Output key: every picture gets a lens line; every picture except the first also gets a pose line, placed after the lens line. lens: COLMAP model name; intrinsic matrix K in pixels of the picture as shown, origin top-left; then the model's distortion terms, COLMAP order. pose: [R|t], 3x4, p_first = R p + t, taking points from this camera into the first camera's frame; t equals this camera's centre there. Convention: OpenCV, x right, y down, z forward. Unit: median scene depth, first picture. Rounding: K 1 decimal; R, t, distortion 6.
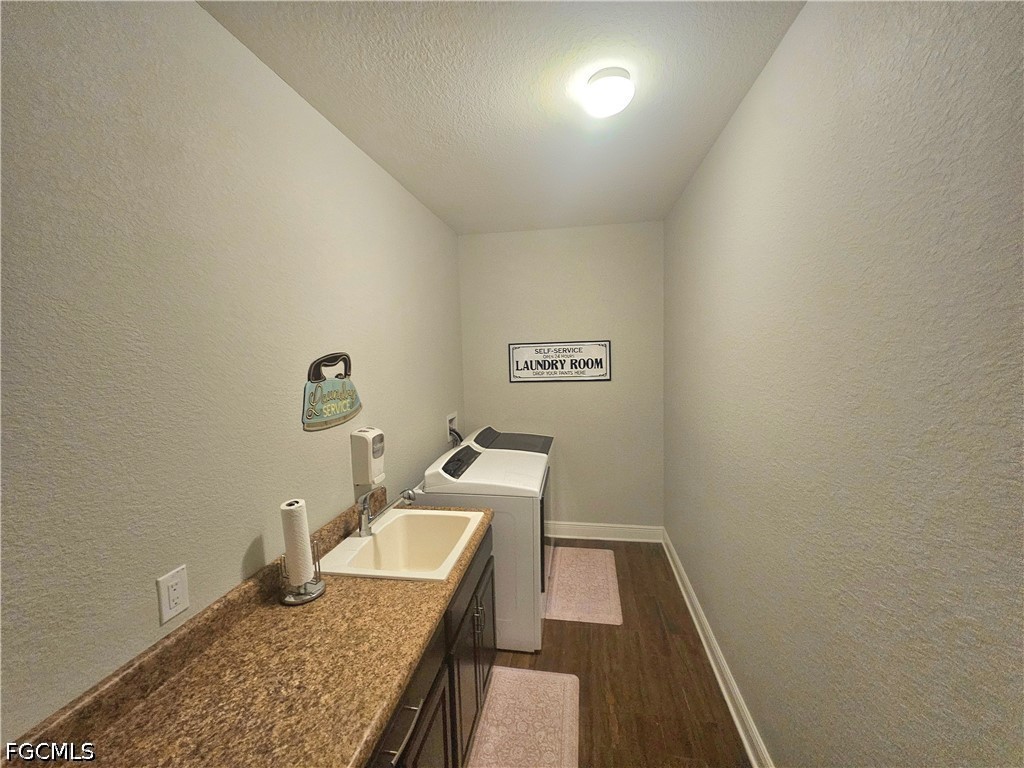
lens RADIAL K [[418.4, 0, 508.8], [0, 418.4, 379.7], [0, 0, 1]] dist [-0.013790, 0.005963]
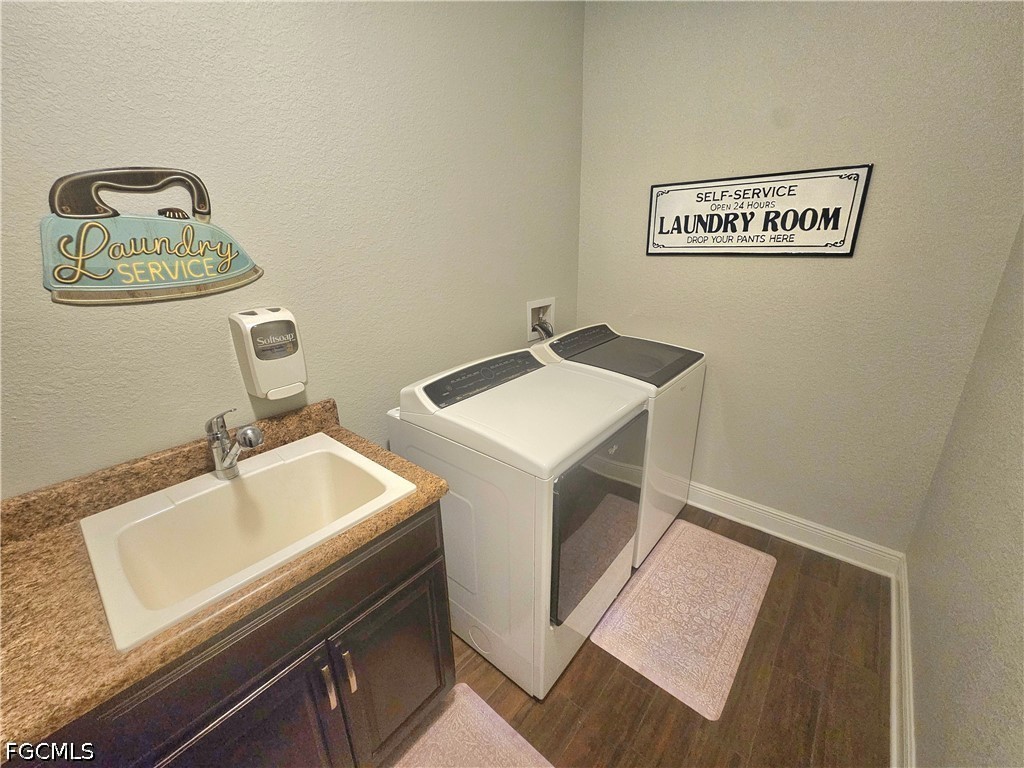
lens RADIAL K [[418.4, 0, 508.8], [0, 418.4, 379.7], [0, 0, 1]] dist [-0.013790, 0.005963]
pose [[0.859682, 0.172927, -0.480669, 0.161758], [-0.035753, 0.959019, 0.281076, 0.017926], [0.509576, -0.224451, 0.830635, 0.375905]]
